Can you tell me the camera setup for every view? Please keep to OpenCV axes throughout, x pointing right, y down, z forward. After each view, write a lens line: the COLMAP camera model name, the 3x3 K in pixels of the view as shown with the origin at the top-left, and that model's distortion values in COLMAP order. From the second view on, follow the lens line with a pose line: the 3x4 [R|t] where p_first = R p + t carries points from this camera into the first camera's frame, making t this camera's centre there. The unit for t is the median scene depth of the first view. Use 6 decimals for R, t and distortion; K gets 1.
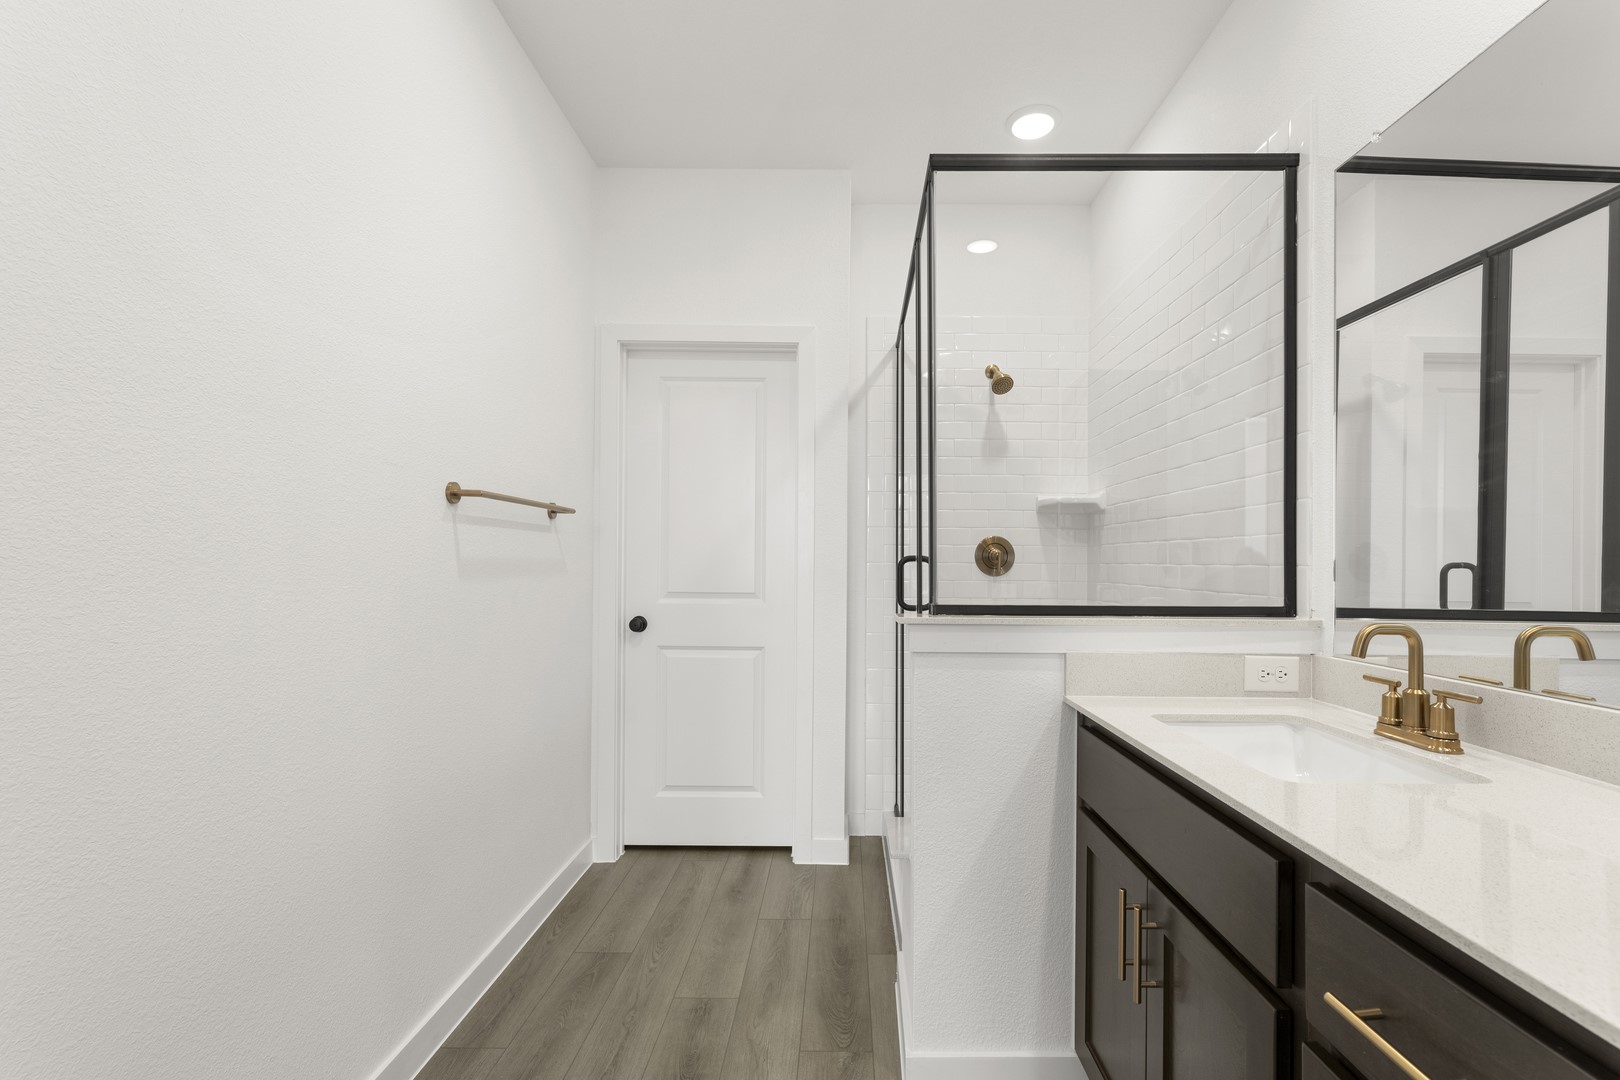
lens RADIAL K [[693.3, 0, 800.0], [0, 693.3, 561.3], [0, 0, 1]] dist [0.000292, 0.000007]
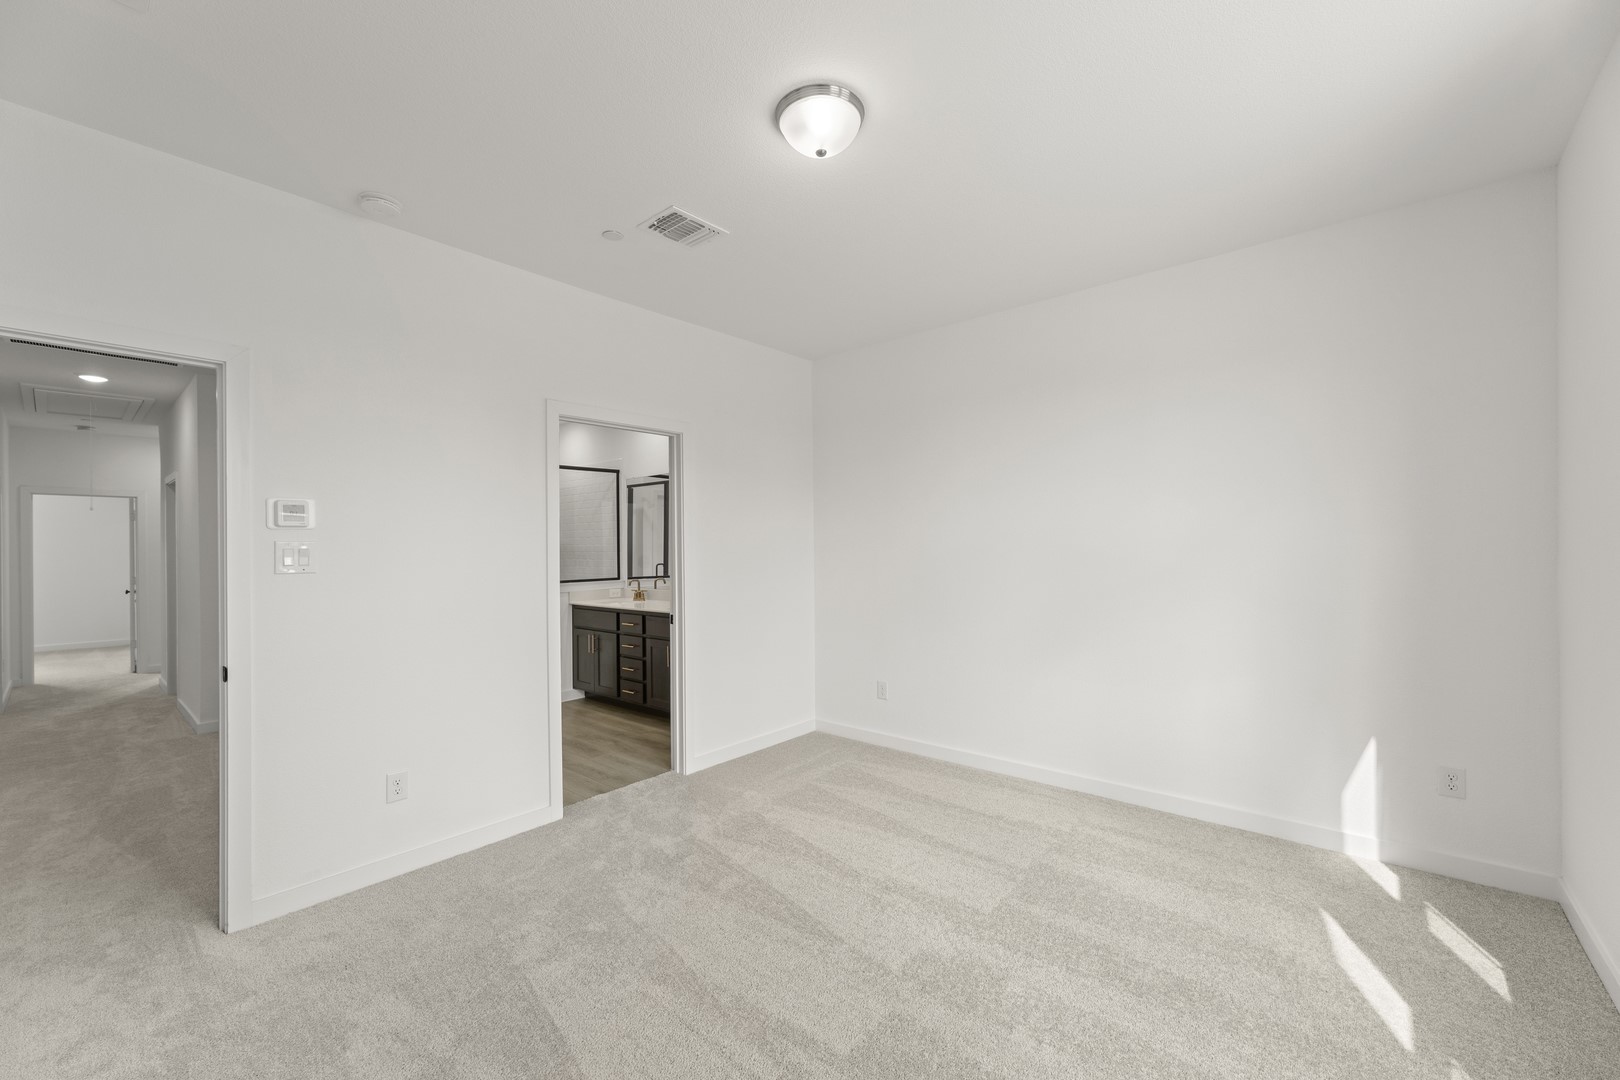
lens RADIAL K [[649.1, 0, 803.6], [0, 649.1, 544.4], [0, 0, 1]] dist [0.000695, 0.000072]
pose [[0.644982, -0.010670, 0.764123, -1.627545], [0.012259, 0.999918, 0.003615, -0.138099], [-0.764099, 0.007035, 0.645060, -2.472846]]
